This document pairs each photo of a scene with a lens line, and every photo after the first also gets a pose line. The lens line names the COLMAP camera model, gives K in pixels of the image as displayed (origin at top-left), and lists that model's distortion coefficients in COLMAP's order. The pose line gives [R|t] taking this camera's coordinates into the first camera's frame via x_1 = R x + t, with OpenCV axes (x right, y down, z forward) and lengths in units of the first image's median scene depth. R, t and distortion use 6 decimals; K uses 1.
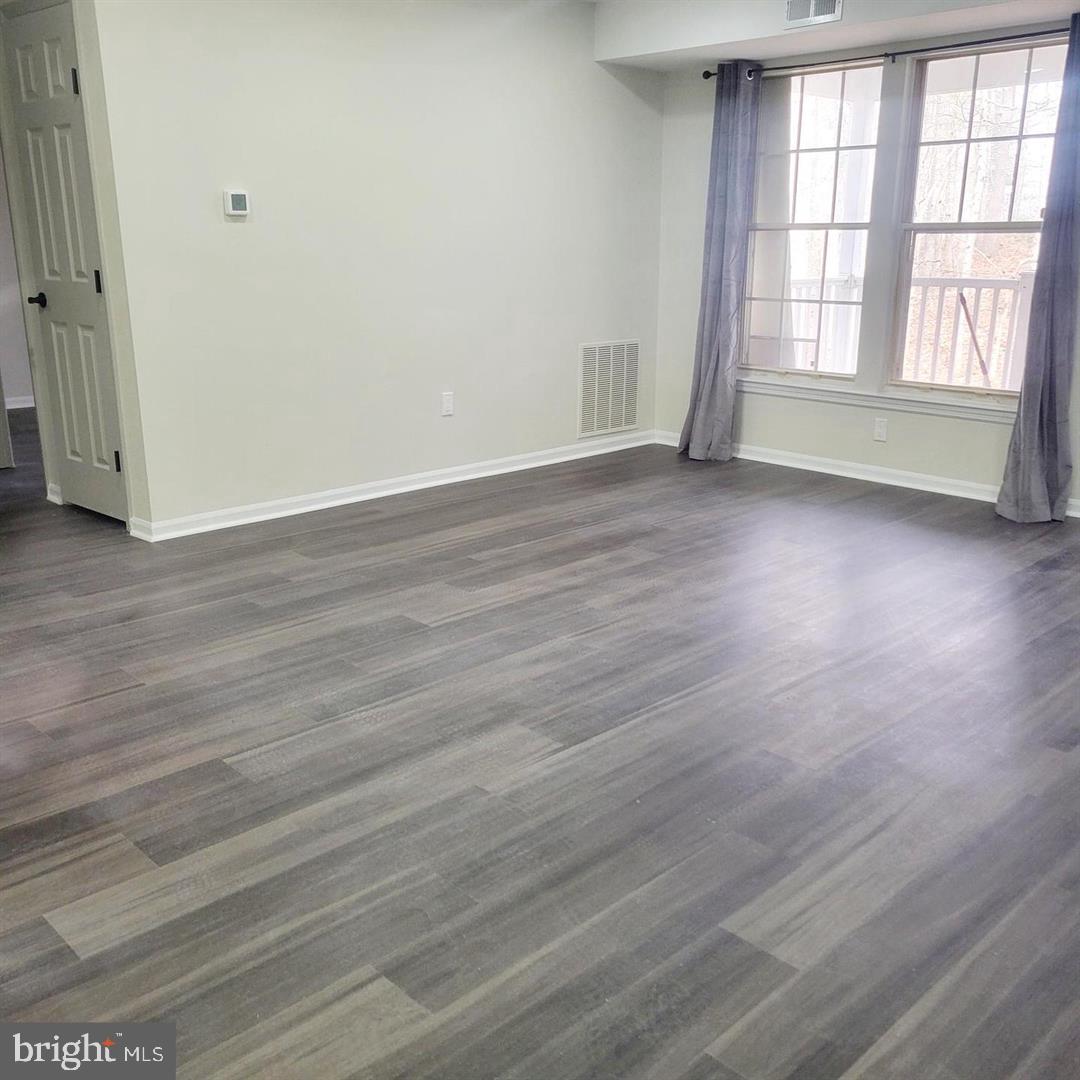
lens RADIAL K [[1081.9, 0, 544.2], [0, 1081.9, 521.1], [0, 0, 1]] dist [0.048985, 0.000402]
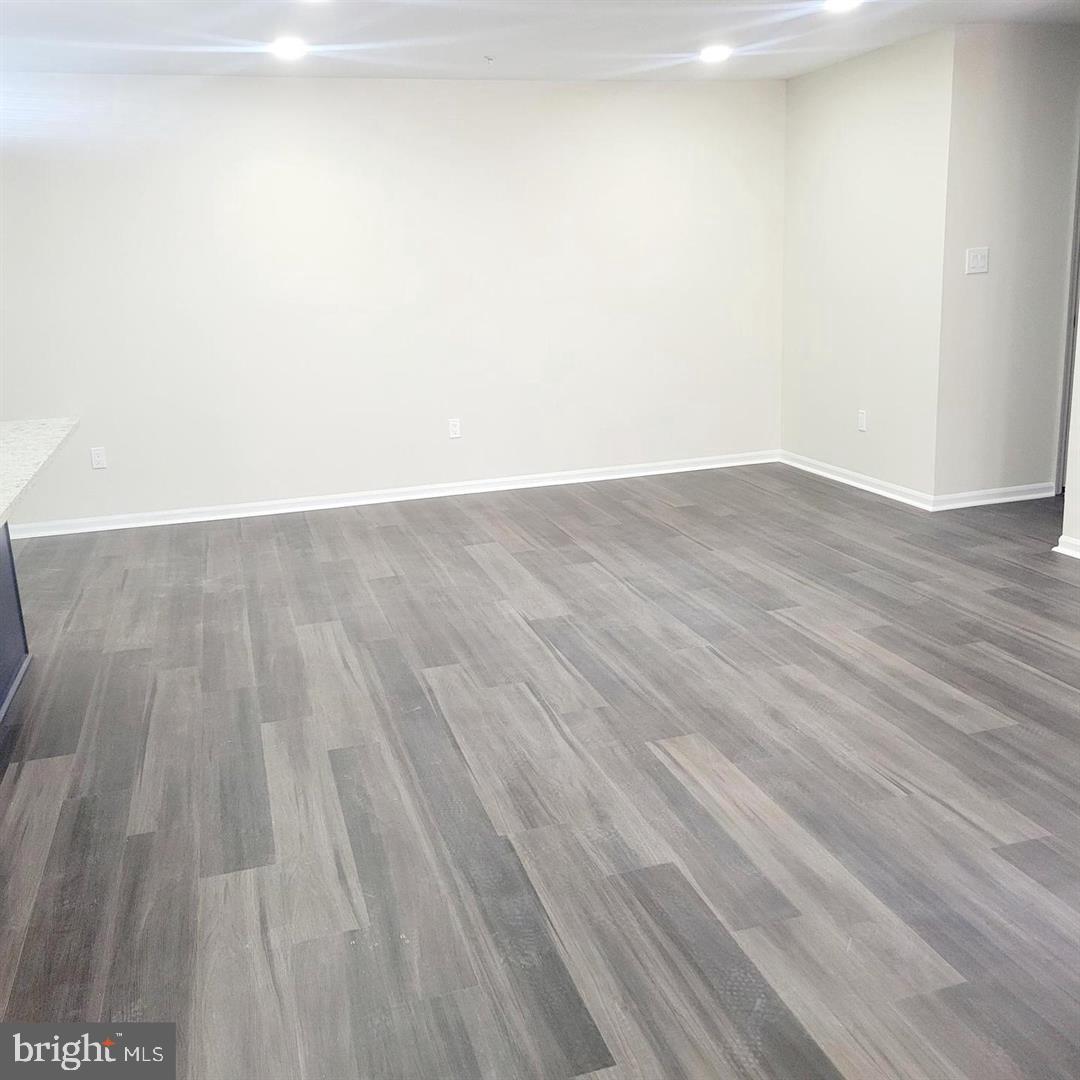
lens RADIAL K [[1081.9, 0, 544.2], [0, 1081.9, 521.1], [0, 0, 1]] dist [0.048985, 0.000402]
pose [[-0.464055, 0.222766, -0.857338, 1.098484], [-0.188011, 0.921040, 0.341084, -0.386594], [0.865624, 0.319471, -0.385531, 1.308779]]
